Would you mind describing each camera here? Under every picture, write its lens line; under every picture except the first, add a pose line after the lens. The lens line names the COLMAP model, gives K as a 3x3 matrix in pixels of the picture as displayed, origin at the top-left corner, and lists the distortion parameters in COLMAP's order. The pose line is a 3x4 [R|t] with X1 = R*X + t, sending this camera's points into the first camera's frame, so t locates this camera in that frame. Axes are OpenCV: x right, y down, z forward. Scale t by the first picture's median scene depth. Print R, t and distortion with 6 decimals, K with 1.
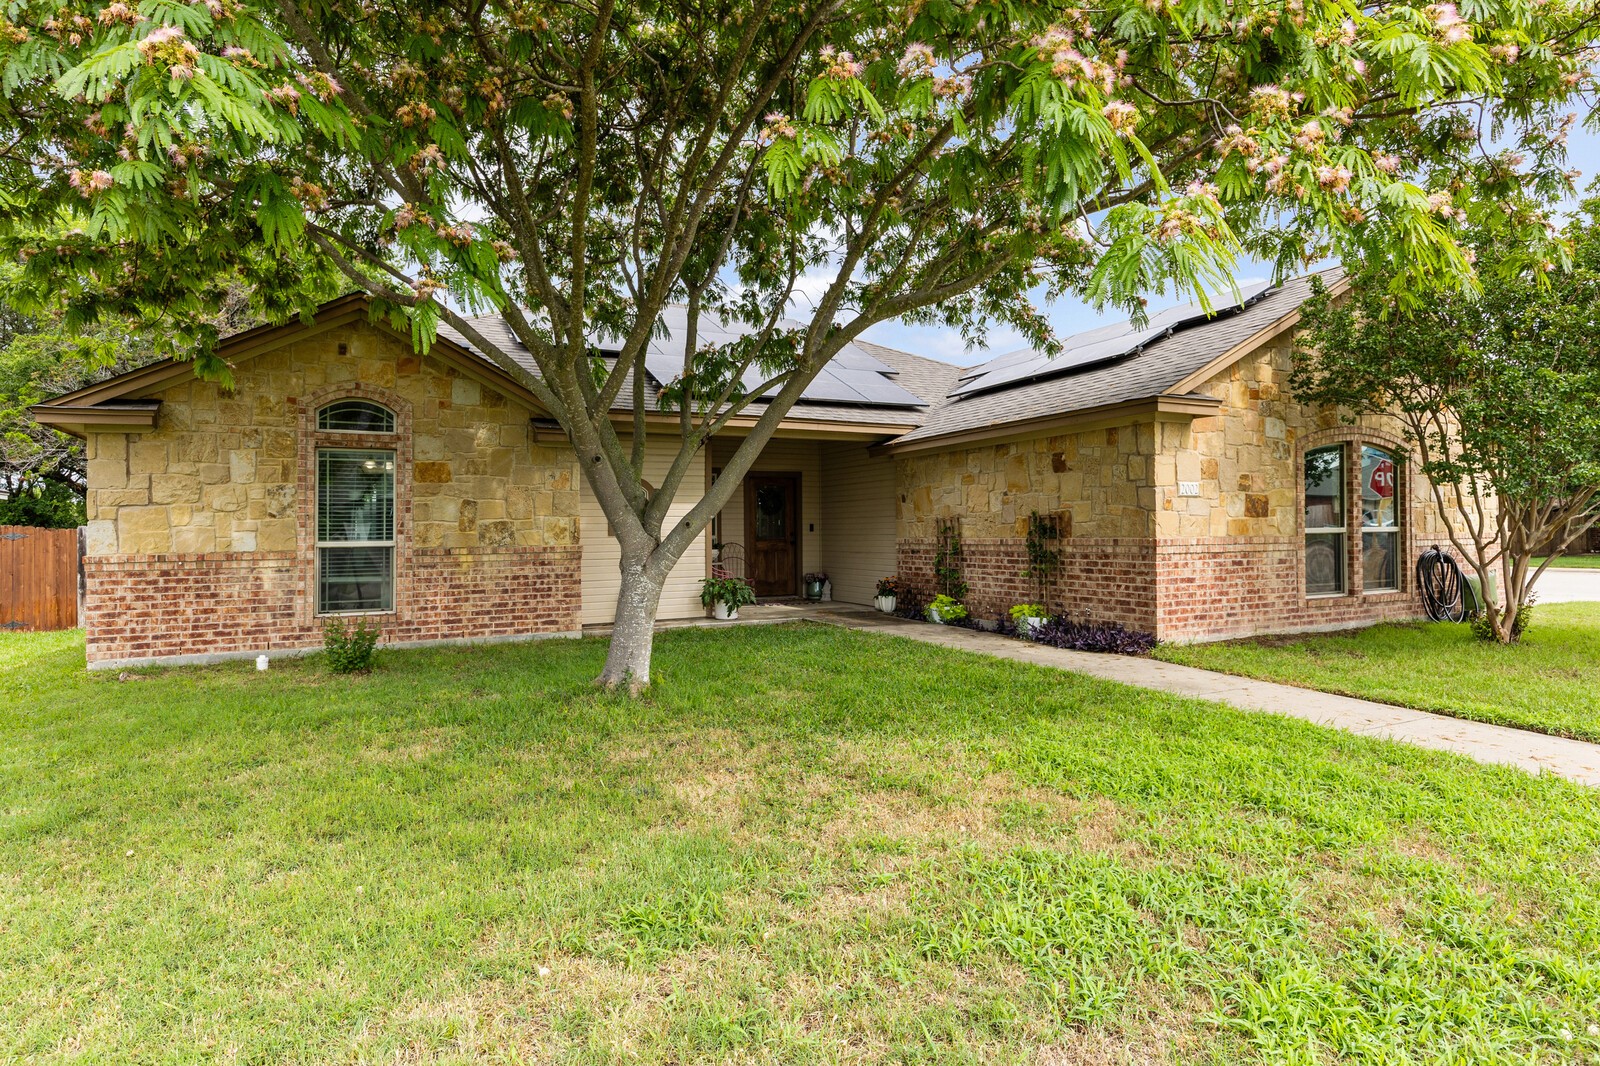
lens RADIAL K [[839.1, 0, 800.6], [0, 839.1, 528.5], [0, 0, 1]] dist [0.004379, -0.001422]
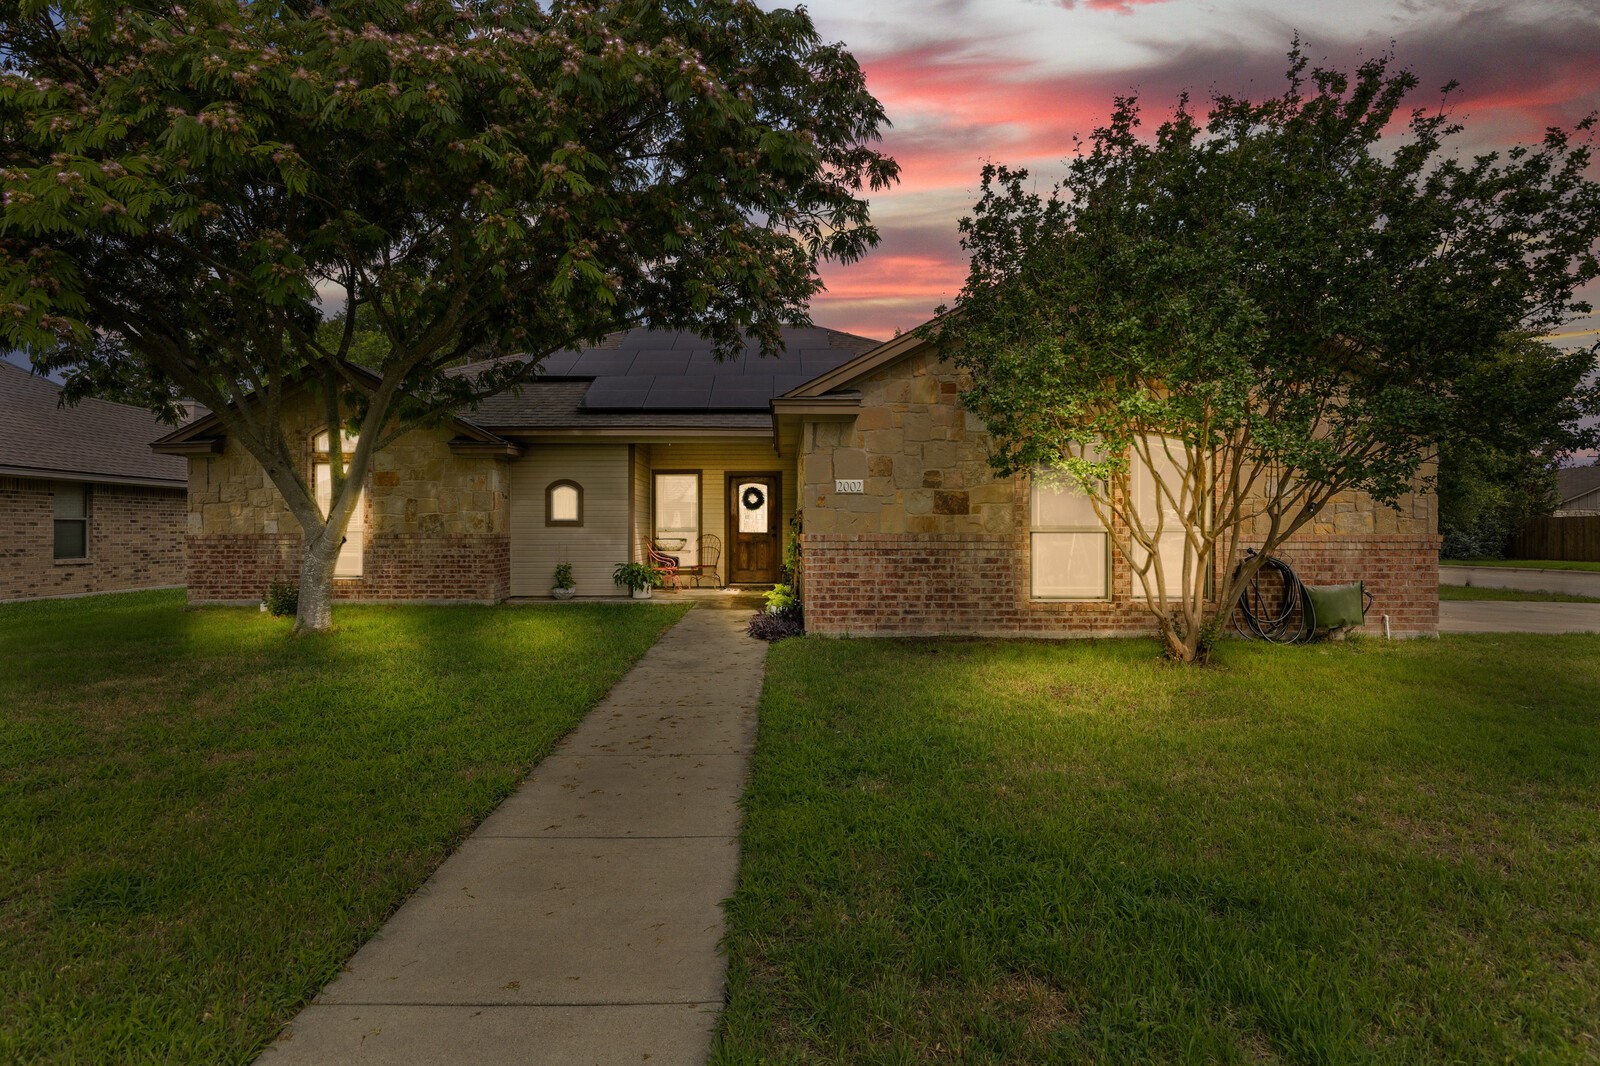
lens RADIAL K [[839.1, 0, 801.4], [0, 839.1, 526.9], [0, 0, 1]] dist [0.004379, -0.001422]
pose [[0.901623, 0.011685, -0.432366, 0.750371], [-0.009265, 0.999927, 0.007702, -0.004326], [0.432424, -0.002938, 0.901666, 0.045284]]
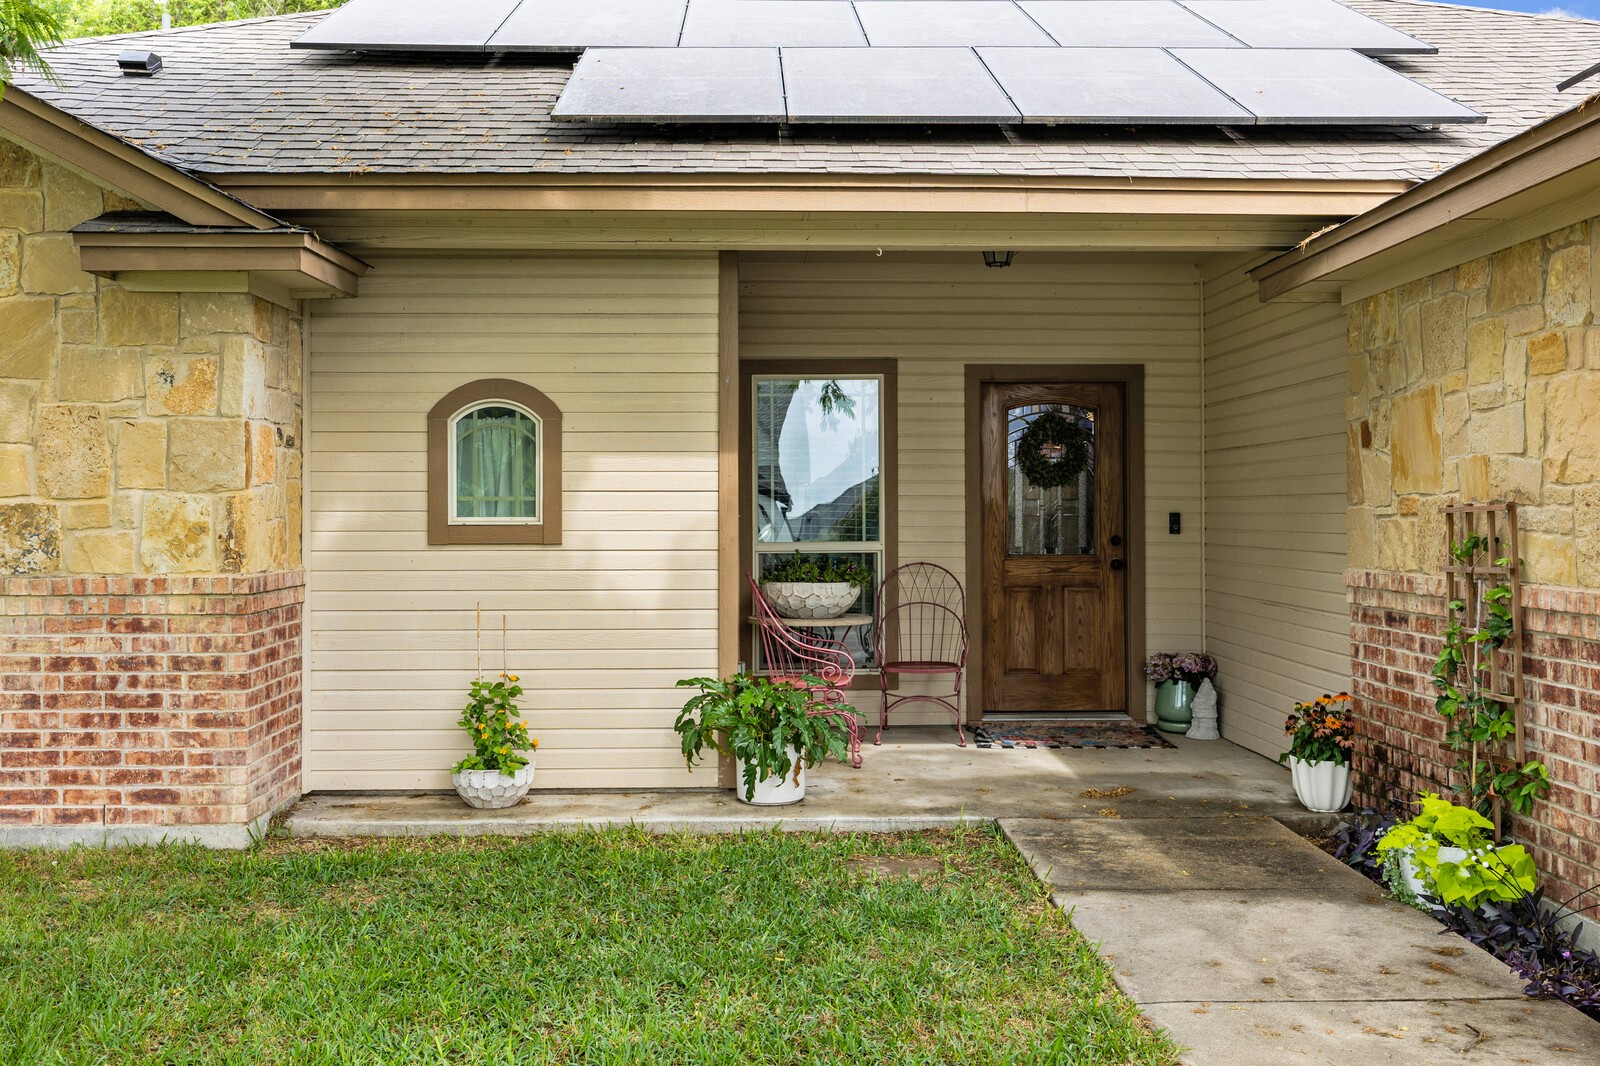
lens RADIAL K [[1505.1, 0, 811.7], [0, 1505.1, 483.4], [0, 0, 1]] dist [0.007166, 0.000000]
pose [[0.906797, 0.003634, -0.421551, 0.216069], [-0.009750, 0.999876, -0.012354, -0.012869], [0.421454, 0.015313, 0.906721, 0.561345]]
